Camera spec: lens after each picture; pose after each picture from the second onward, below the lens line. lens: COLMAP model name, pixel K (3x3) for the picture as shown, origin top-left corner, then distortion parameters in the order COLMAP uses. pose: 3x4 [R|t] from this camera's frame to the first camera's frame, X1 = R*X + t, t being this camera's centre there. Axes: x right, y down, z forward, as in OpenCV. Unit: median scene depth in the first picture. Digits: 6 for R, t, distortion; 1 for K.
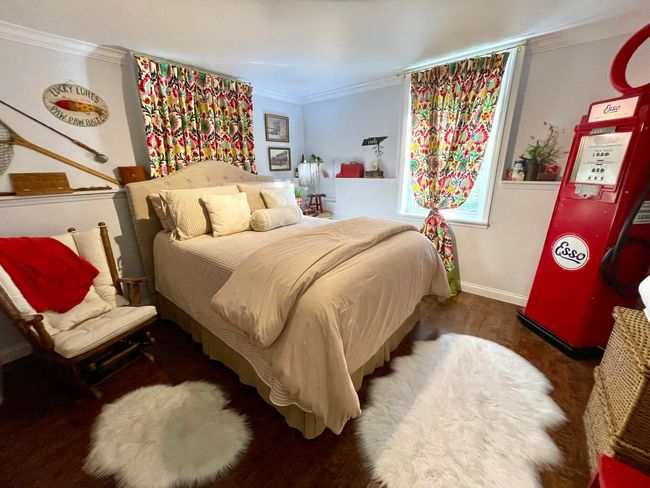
lens RADIAL K [[260.6, 0, 322.2], [0, 260.6, 244.2], [0, 0, 1]] dist [-0.000398, -0.000065]
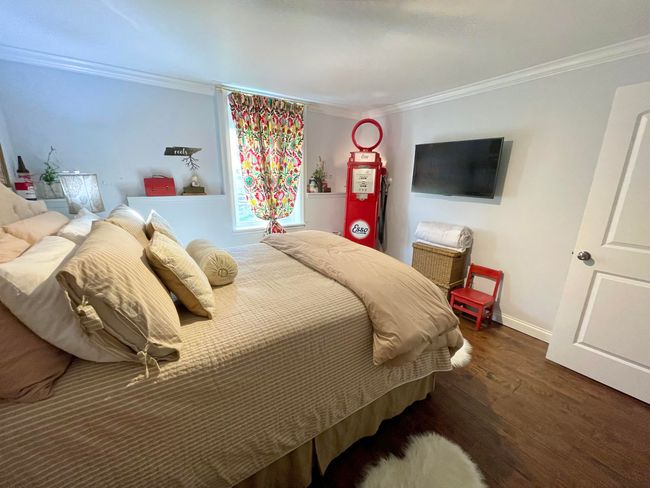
lens RADIAL K [[260.6, 0, 322.0], [0, 260.6, 246.2], [0, 0, 1]] dist [-0.000398, -0.000065]
pose [[0.282275, -0.224317, 0.932739, -0.631781], [0.258681, 0.954062, 0.151161, -0.146017], [-0.923799, 0.198613, 0.327334, 0.465218]]
